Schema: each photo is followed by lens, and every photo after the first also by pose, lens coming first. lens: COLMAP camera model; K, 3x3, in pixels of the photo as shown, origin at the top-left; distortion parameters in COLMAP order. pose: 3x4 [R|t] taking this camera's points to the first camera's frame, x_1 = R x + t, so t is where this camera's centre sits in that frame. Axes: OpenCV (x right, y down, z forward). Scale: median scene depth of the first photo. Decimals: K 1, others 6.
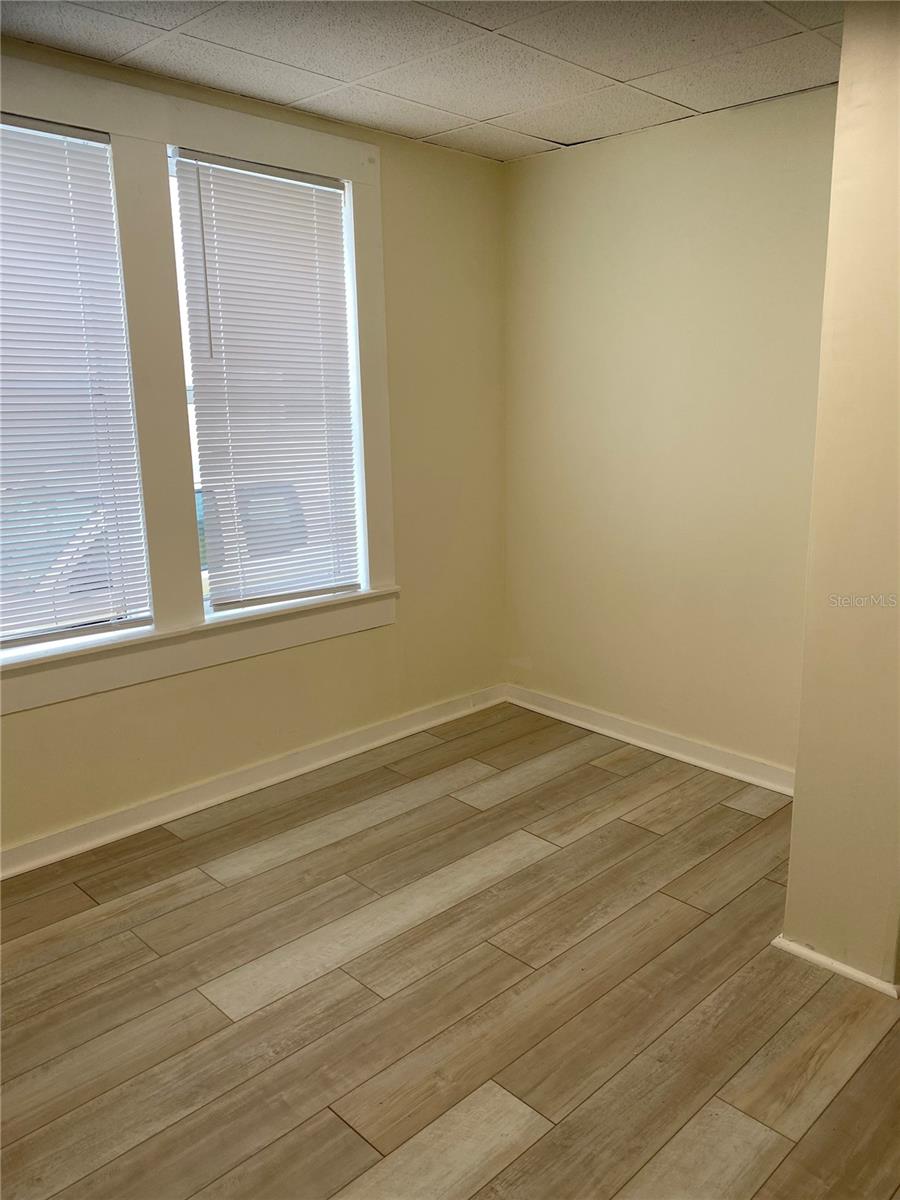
lens RADIAL K [[918.3, 0, 444.8], [0, 918.3, 599.9], [0, 0, 1]] dist [0.032710, -0.035658]
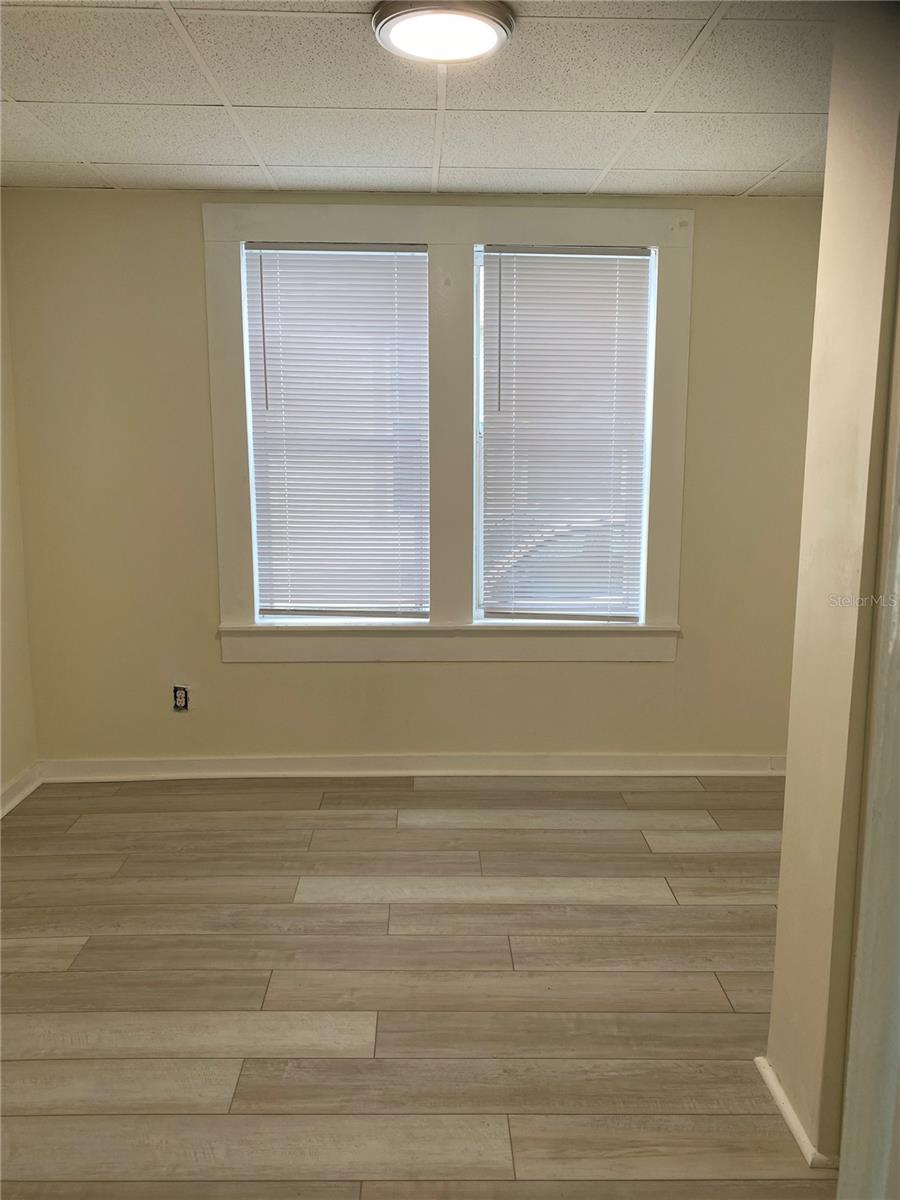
lens RADIAL K [[918.3, 0, 446.9], [0, 918.3, 590.3], [0, 0, 1]] dist [0.032710, -0.035658]
pose [[0.729763, 0.128175, -0.671578, 0.671186], [-0.161502, 0.986789, 0.012841, -0.038617], [0.664351, 0.099090, 0.740823, 0.095493]]
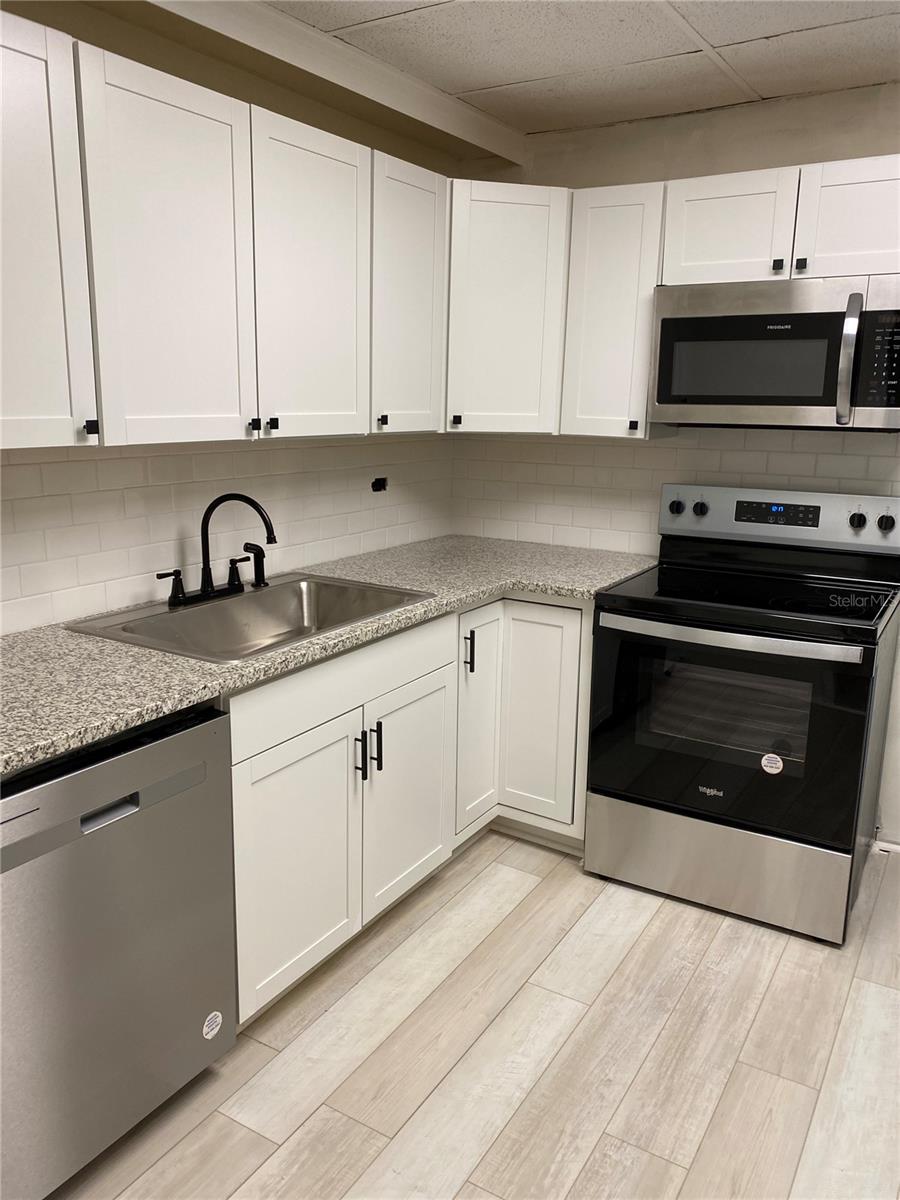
lens RADIAL K [[918.3, 0, 453.4], [0, 918.3, 605.1], [0, 0, 1]] dist [0.032710, -0.035658]
pose [[-0.968845, 0.035177, -0.245158, 0.508584], [-0.074288, 0.903010, 0.423148, -0.307557], [0.236265, 0.428177, -0.872263, 1.314127]]
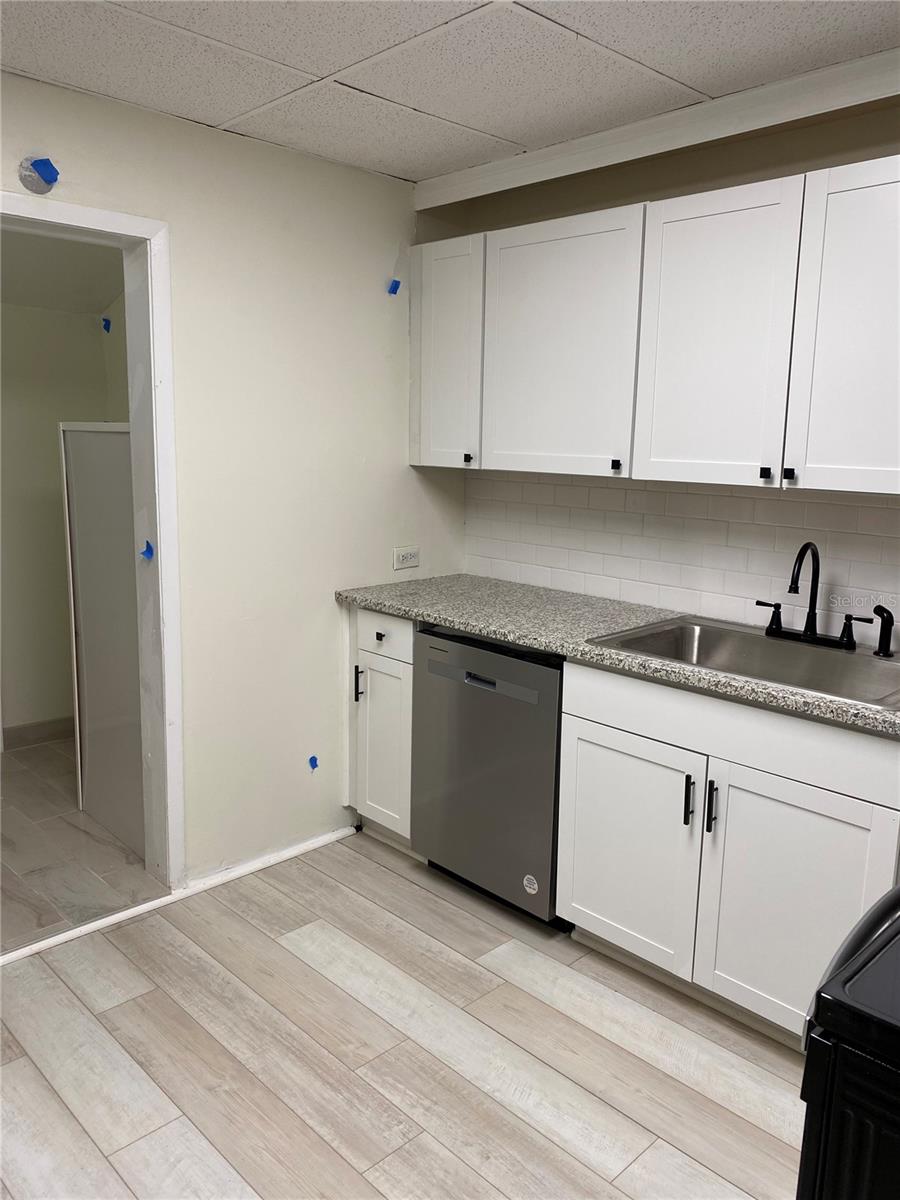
lens RADIAL K [[918.3, 0, 432.2], [0, 918.3, 592.6], [0, 0, 1]] dist [0.032710, -0.035658]
pose [[0.018752, -0.185970, 0.982376, -0.480919], [0.202761, 0.962840, 0.178402, -0.194556], [-0.979049, 0.195842, 0.055762, 0.724826]]
